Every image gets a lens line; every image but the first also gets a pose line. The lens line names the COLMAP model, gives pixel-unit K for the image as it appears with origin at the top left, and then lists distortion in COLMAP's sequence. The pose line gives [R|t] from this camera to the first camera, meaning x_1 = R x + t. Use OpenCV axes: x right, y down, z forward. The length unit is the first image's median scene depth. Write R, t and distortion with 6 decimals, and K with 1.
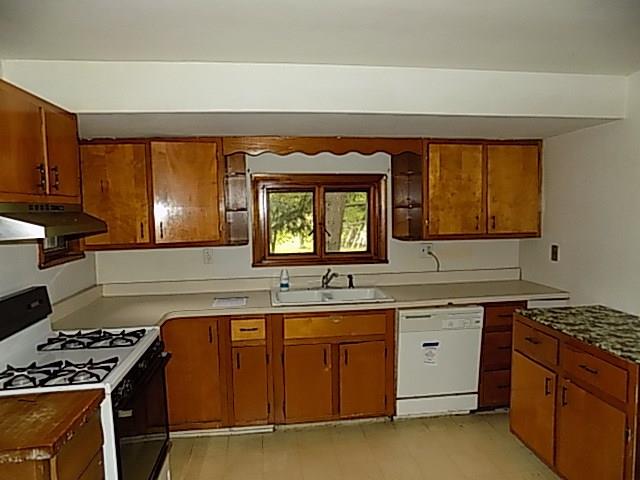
lens RADIAL K [[434.8, 0, 323.4], [0, 434.8, 236.4], [0, 0, 1]] dist [-0.053798, 0.048929]
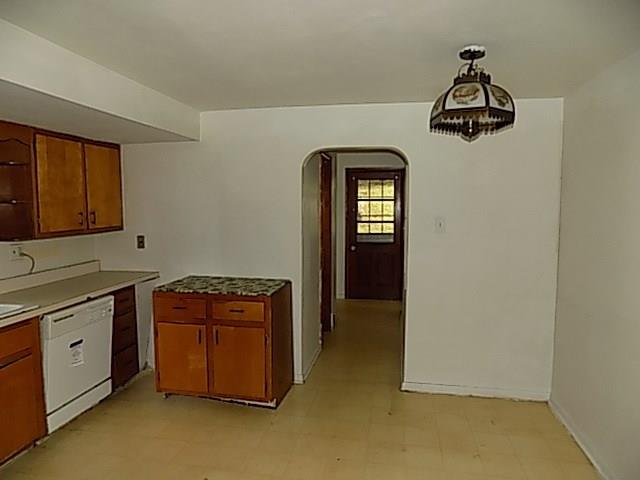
lens RADIAL K [[434.8, 0, 323.8], [0, 434.8, 236.2], [0, 0, 1]] dist [-0.053798, 0.048929]
pose [[0.304710, -0.063960, 0.950295, -0.481233], [0.064822, 0.996822, 0.046307, 0.000048], [-0.950237, 0.047490, 0.307888, 0.158991]]
